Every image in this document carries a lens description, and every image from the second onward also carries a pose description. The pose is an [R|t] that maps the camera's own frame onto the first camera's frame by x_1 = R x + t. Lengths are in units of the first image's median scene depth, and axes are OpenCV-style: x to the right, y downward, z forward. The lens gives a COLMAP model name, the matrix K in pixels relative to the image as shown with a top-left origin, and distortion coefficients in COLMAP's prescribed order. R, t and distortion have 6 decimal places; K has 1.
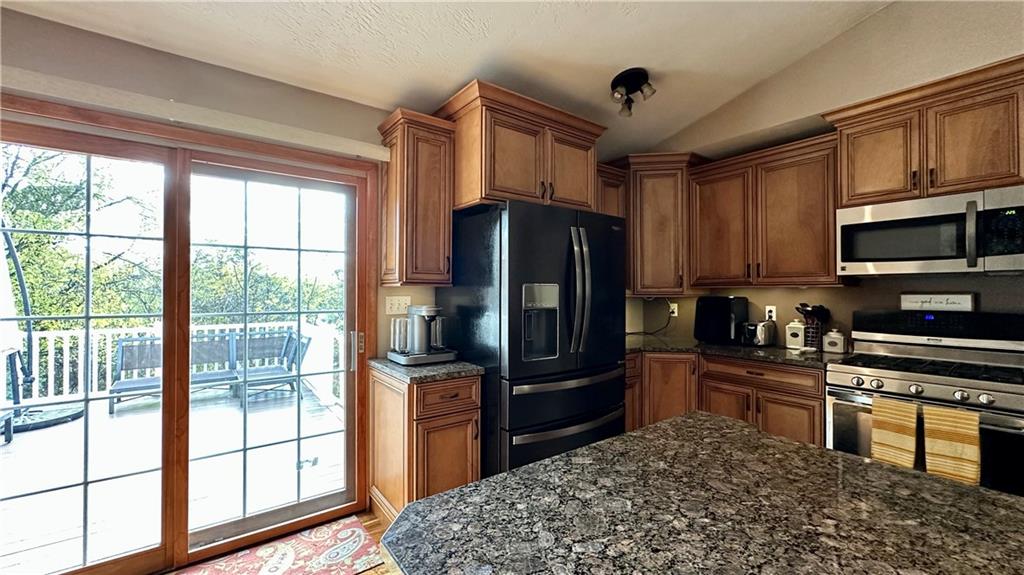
lens RADIAL K [[408.9, 0, 512.8], [0, 408.9, 287.6], [0, 0, 1]] dist [-0.003043, 0.000720]
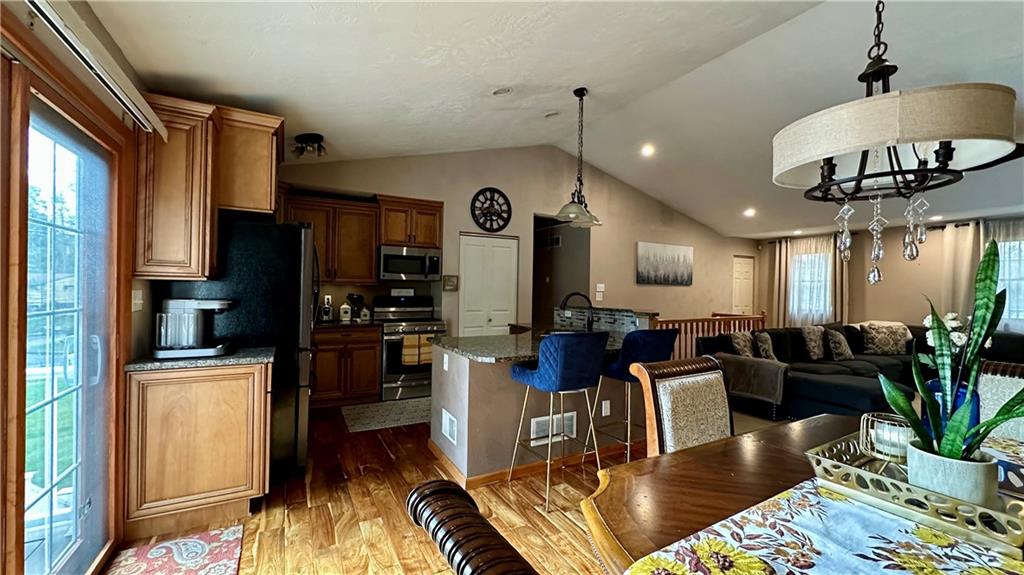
lens RADIAL K [[408.9, 0, 512.8], [0, 408.9, 287.6], [0, 0, 1]] dist [-0.003043, 0.000720]
pose [[0.138559, 0.004661, 0.990343, -1.069424], [-0.026205, 0.999656, -0.001038, -0.003678], [-0.990007, -0.025808, 0.138634, 0.096178]]
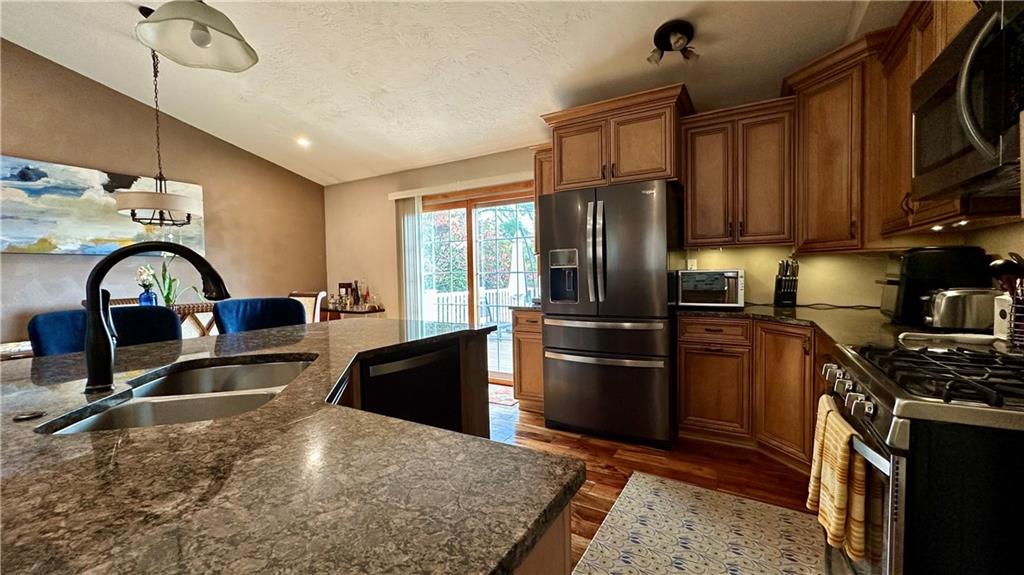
lens RADIAL K [[408.9, 0, 512.8], [0, 408.9, 287.6], [0, 0, 1]] dist [-0.003043, 0.000720]
pose [[0.385476, 0.026965, -0.922324, 1.112307], [0.028040, 0.998769, 0.040919, 0.050780], [0.922292, -0.041635, 0.384245, 0.257205]]
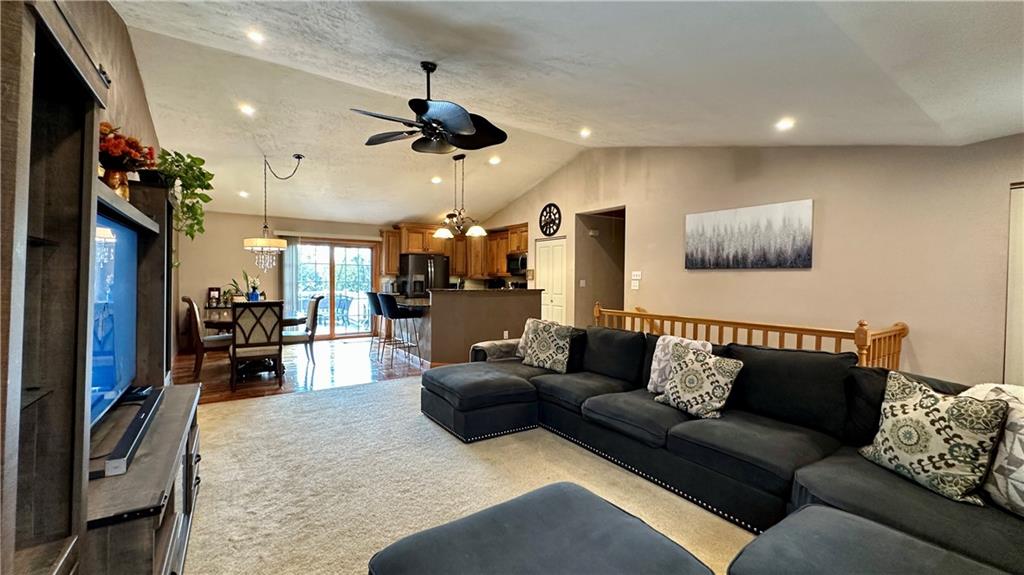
lens RADIAL K [[408.9, 0, 512.8], [0, 408.9, 287.6], [0, 0, 1]] dist [-0.003043, 0.000720]
pose [[0.999287, 0.008711, -0.036741, 0.982678], [-0.007422, 0.999357, 0.035079, -0.027835], [0.037023, -0.034782, 0.998709, -2.564451]]
